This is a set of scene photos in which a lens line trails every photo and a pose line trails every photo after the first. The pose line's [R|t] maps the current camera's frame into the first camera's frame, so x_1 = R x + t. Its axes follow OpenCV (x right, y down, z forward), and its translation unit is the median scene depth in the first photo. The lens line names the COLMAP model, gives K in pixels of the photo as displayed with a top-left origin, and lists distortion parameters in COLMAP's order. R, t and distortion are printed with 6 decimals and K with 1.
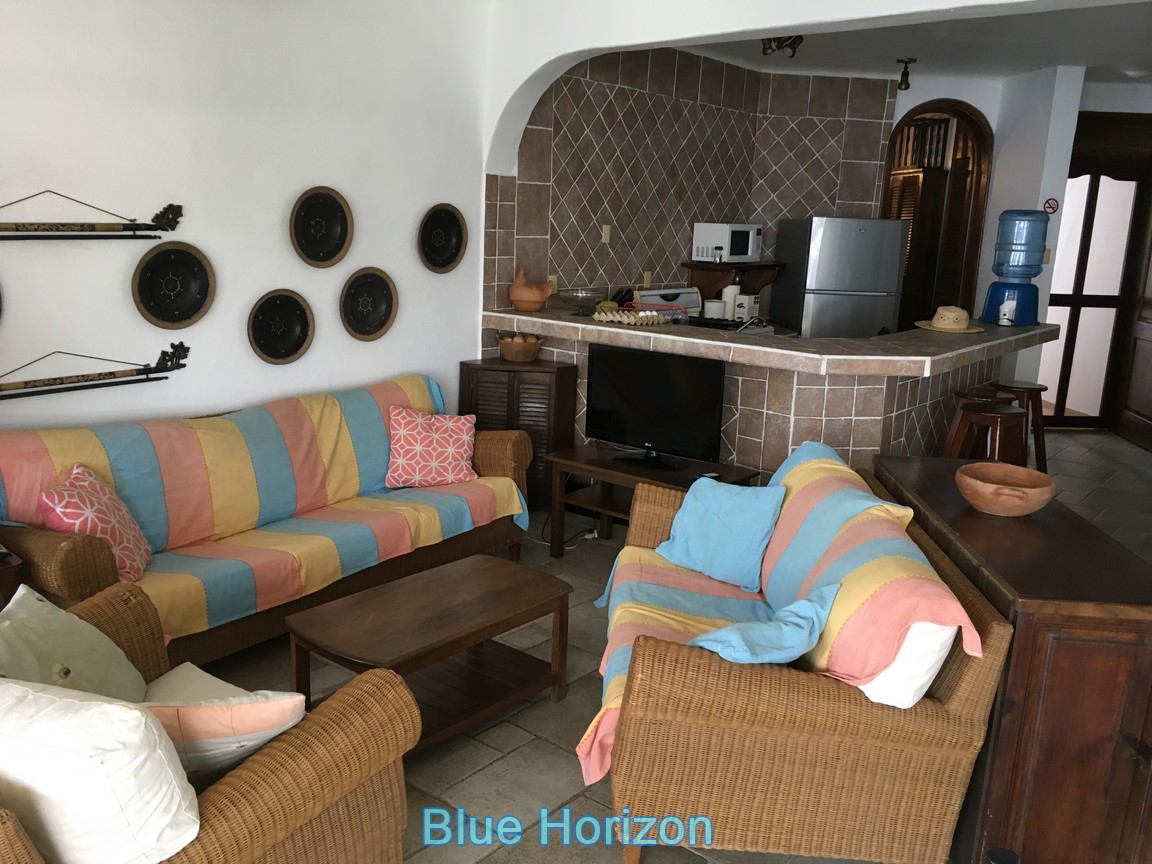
lens RADIAL K [[976.4, 0, 576.0], [0, 976.4, 432.0], [0, 0, 1]] dist [0.004921, -0.007928]
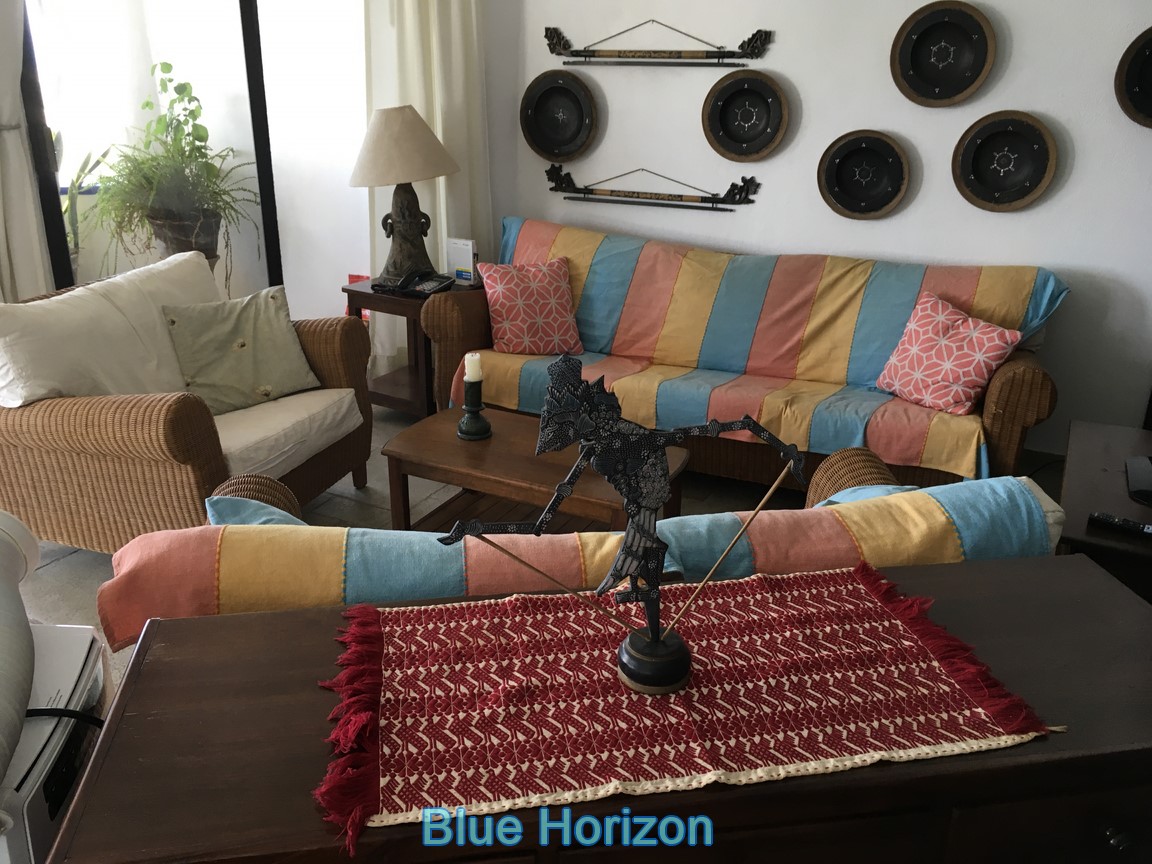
lens RADIAL K [[976.4, 0, 576.0], [0, 976.4, 432.0], [0, 0, 1]] dist [0.004921, -0.007928]
pose [[0.221255, 0.318822, -0.921628, 0.562622], [-0.220056, 0.936998, 0.271310, -0.080781], [0.950064, 0.142781, 0.277475, 0.607185]]
